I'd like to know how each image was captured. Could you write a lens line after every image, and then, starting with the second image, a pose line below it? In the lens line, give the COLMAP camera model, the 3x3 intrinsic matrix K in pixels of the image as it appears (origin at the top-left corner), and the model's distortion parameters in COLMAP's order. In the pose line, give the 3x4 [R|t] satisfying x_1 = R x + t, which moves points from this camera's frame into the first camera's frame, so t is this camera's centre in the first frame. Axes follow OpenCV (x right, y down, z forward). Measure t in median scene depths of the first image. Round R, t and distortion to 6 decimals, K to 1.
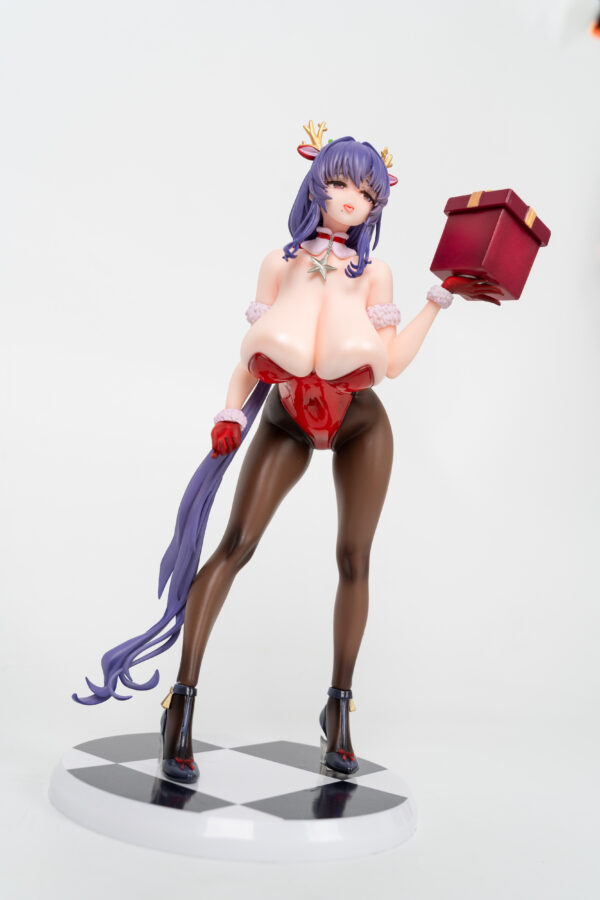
lens RADIAL K [[716.2, 0, 300.0], [0, 716.2, 450.0], [0, 0, 1]] dist [0.023894, -0.002812]
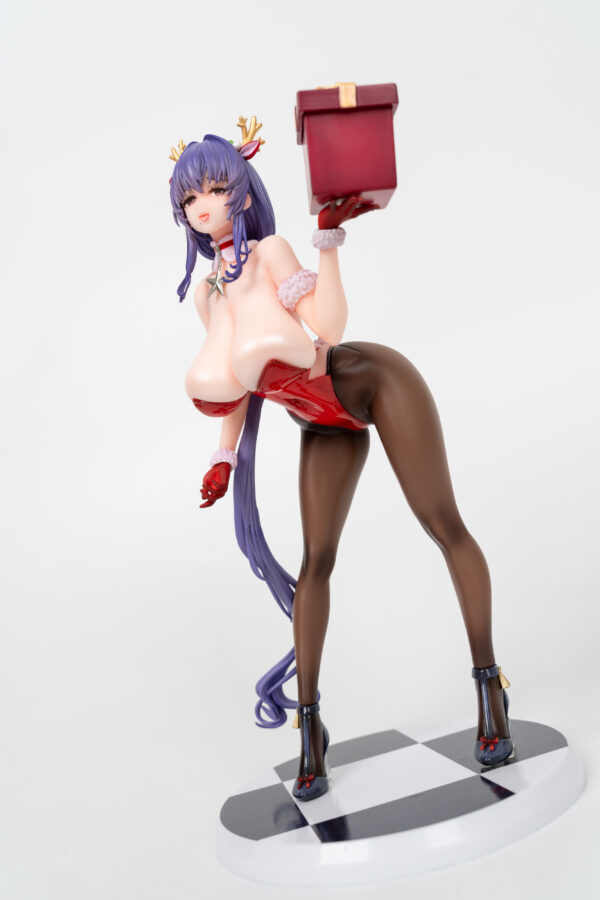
lens RADIAL K [[716.2, 0, 300.0], [0, 716.2, 450.0], [0, 0, 1]] dist [0.023894, -0.002812]
pose [[0.684396, -0.376529, -0.624362, 0.618413], [0.425075, 0.901800, -0.077895, 0.070572], [0.592380, -0.212089, 0.777241, 0.256653]]
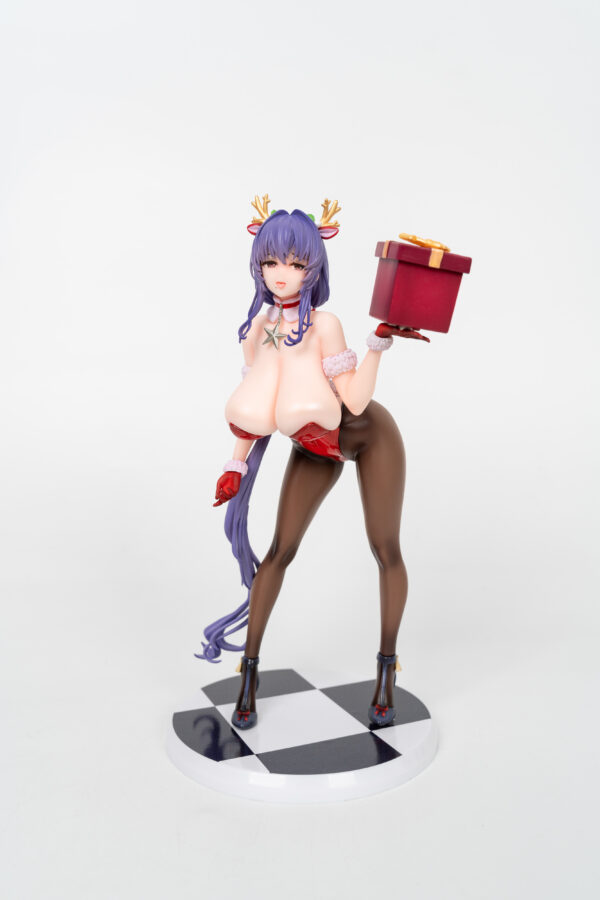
lens RADIAL K [[716.2, 0, 300.0], [0, 716.2, 450.0], [0, 0, 1]] dist [0.023894, -0.002812]
pose [[0.869346, -0.081002, -0.487520, 0.610566], [0.188031, 0.966499, 0.174711, -0.267283], [0.457036, -0.243553, 0.855453, -0.024925]]
